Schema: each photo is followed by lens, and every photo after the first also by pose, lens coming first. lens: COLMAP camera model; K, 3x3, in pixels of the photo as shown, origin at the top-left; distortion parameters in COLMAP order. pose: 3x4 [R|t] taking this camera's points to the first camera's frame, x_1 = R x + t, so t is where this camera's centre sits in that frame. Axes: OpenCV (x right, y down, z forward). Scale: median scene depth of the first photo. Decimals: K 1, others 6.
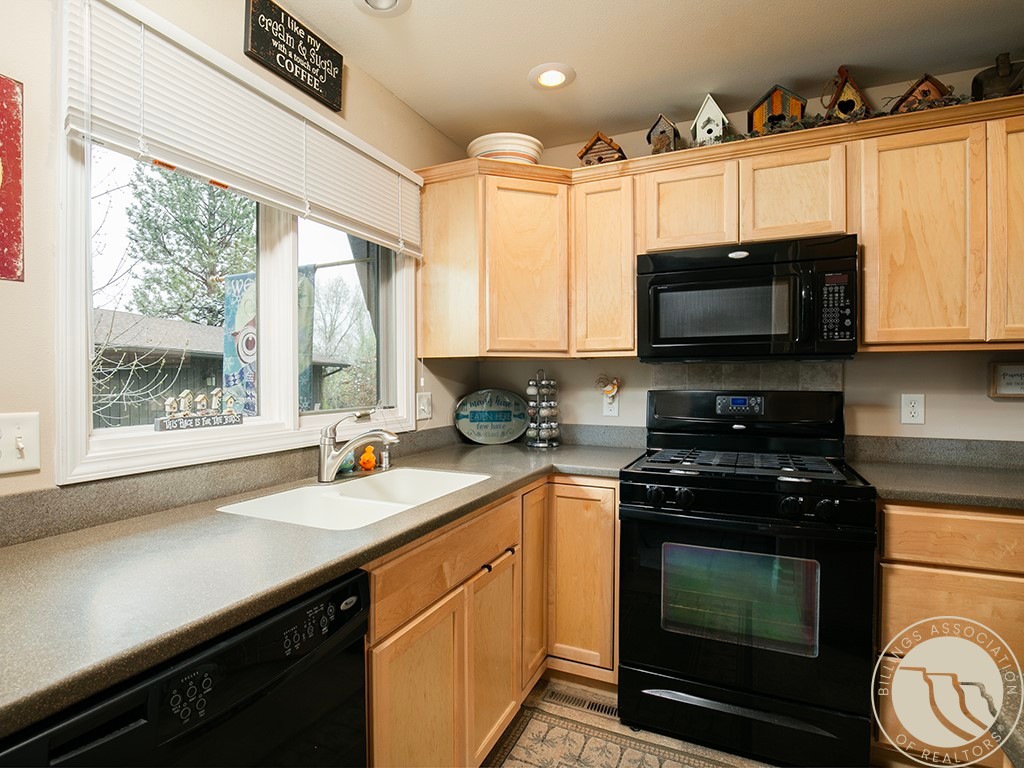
lens RADIAL K [[535.2, 0, 483.2], [0, 535.2, 381.3], [0, 0, 1]] dist [-0.030764, 0.003550]
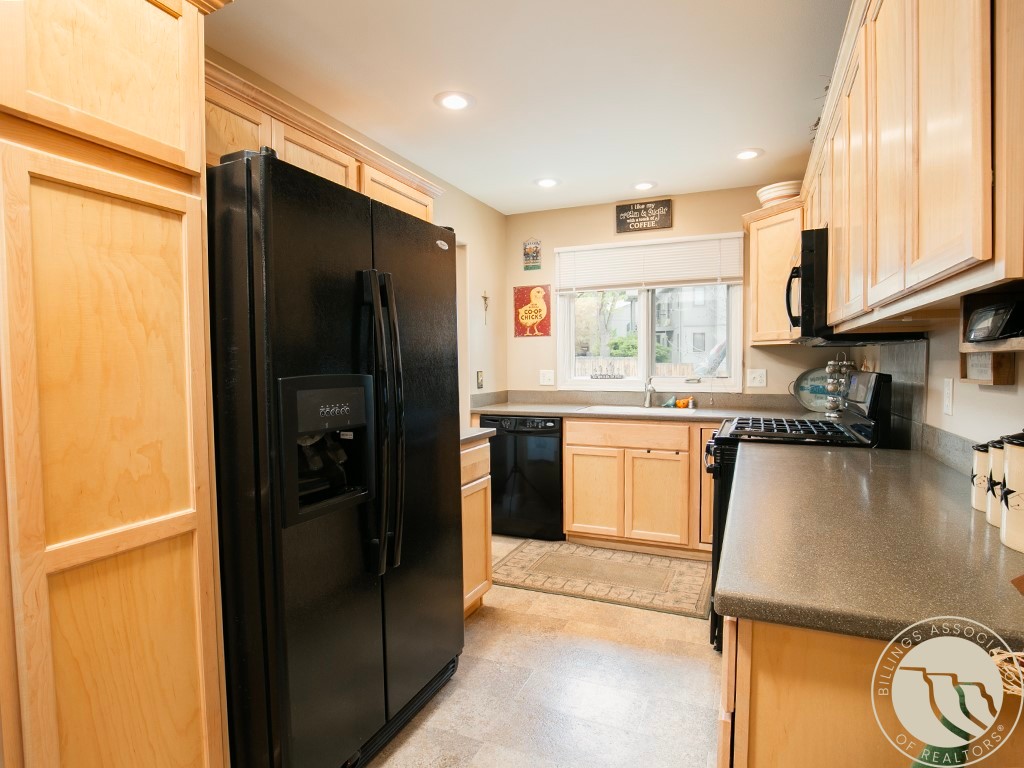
lens RADIAL K [[535.2, 0, 513.5], [0, 535.2, 385.0], [0, 0, 1]] dist [-0.030764, 0.003550]
pose [[0.028809, 0.041420, -0.998726, 1.908823], [0.000848, 0.999140, 0.041462, 0.003700], [0.999585, -0.002041, 0.028749, 0.378132]]
